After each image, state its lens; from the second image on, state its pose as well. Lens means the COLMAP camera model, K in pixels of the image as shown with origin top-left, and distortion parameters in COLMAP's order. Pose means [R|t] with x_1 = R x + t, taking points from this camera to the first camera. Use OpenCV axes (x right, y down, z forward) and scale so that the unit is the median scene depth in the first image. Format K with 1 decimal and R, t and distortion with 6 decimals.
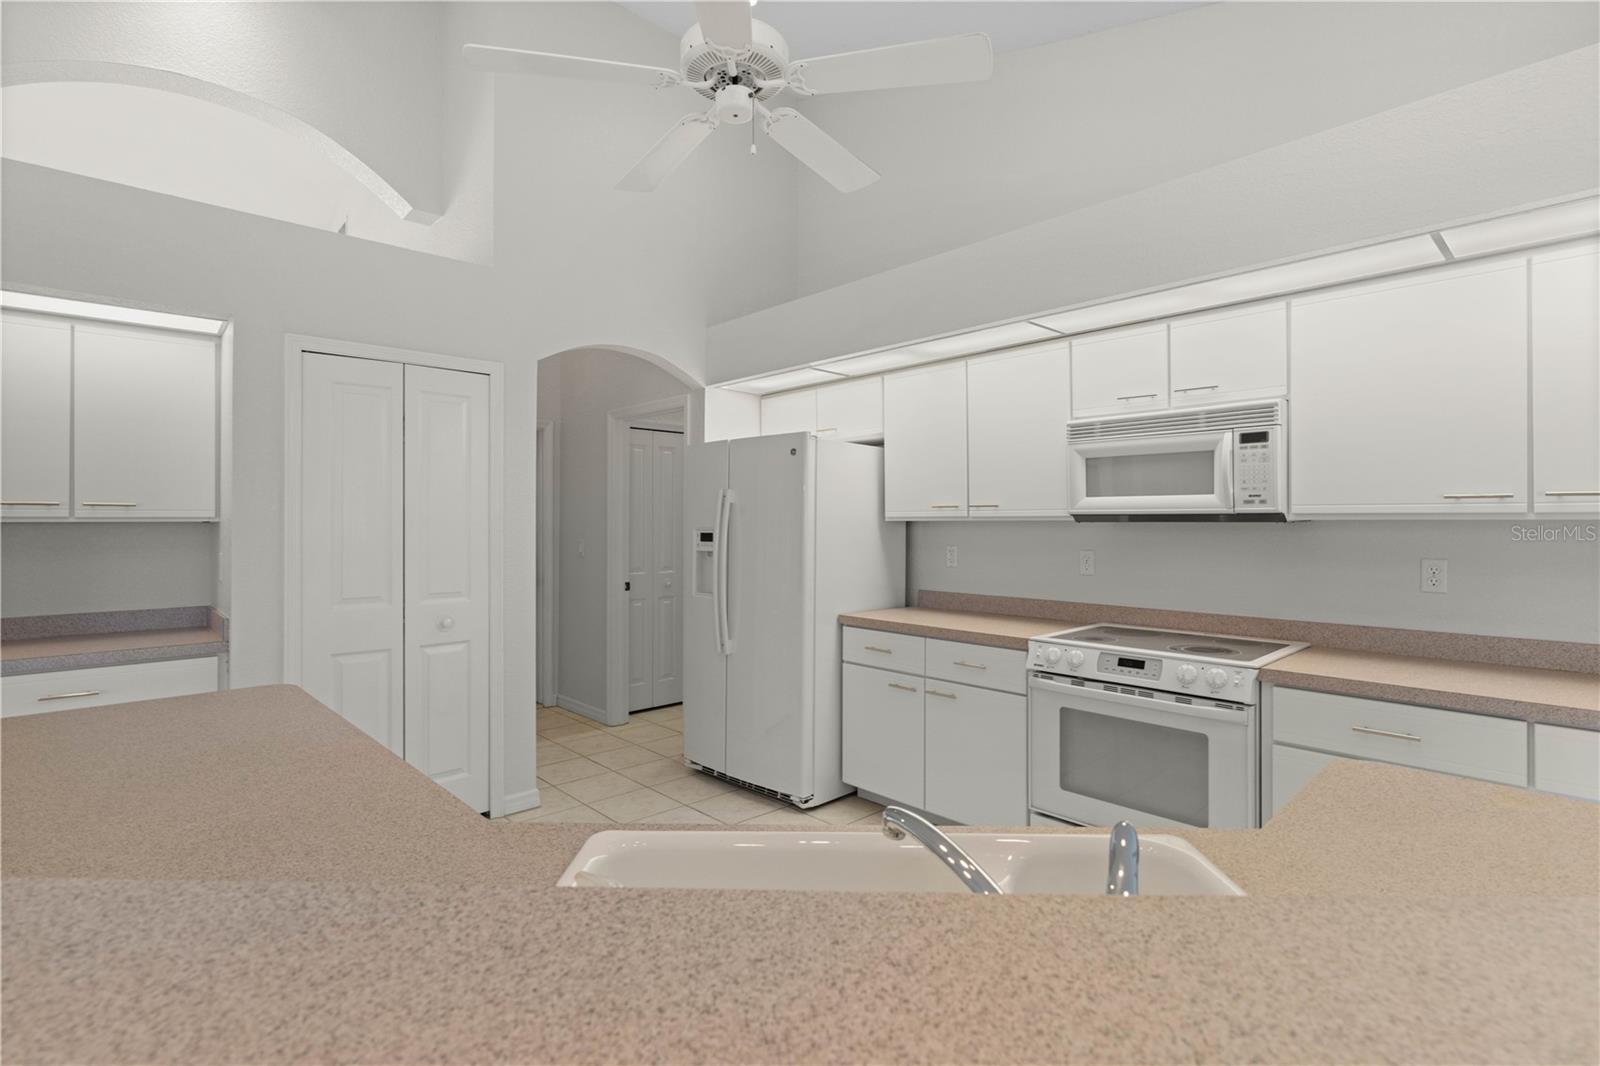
lens RADIAL K [[780.0, 0, 795.9], [0, 780.0, 526.8], [0, 0, 1]] dist [0.001119, 0.000001]
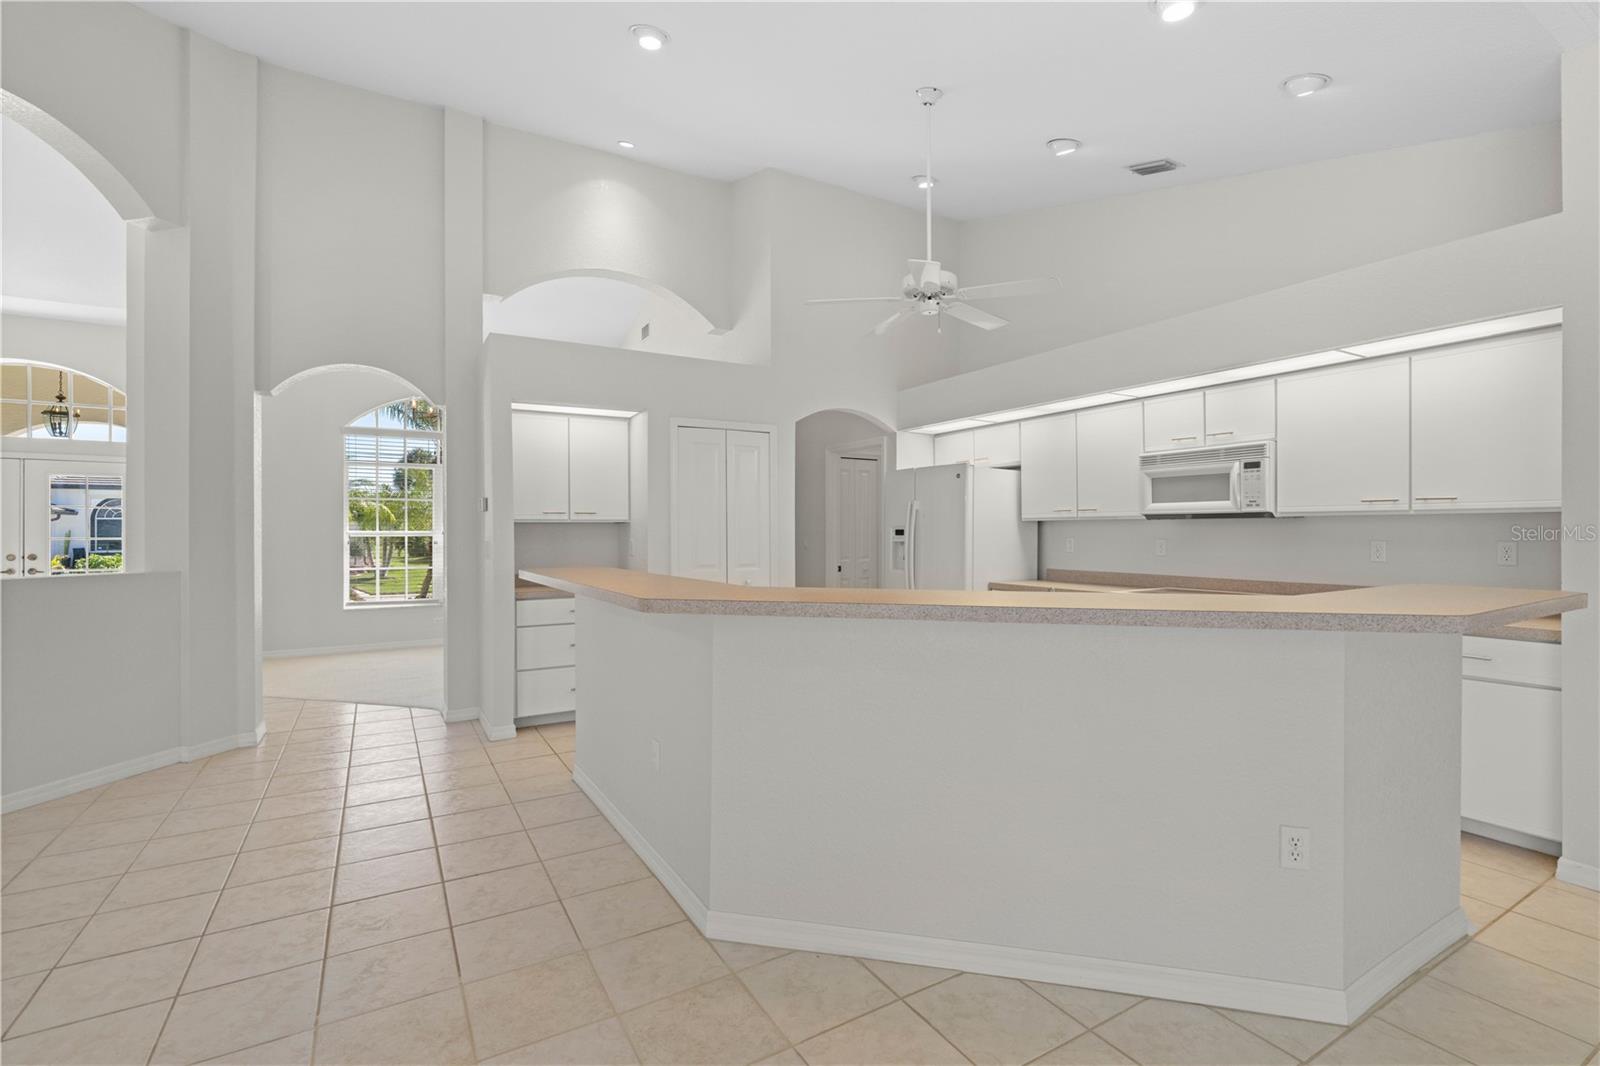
lens RADIAL K [[730.2, 0, 804.2], [0, 730.2, 522.9], [0, 0, 1]] dist [-0.004610, 0.000339]
pose [[0.979081, -0.005389, -0.203398, -0.008536], [0.002313, 0.999879, -0.015357, 0.018647], [0.203456, 0.014566, 0.978976, -0.481814]]
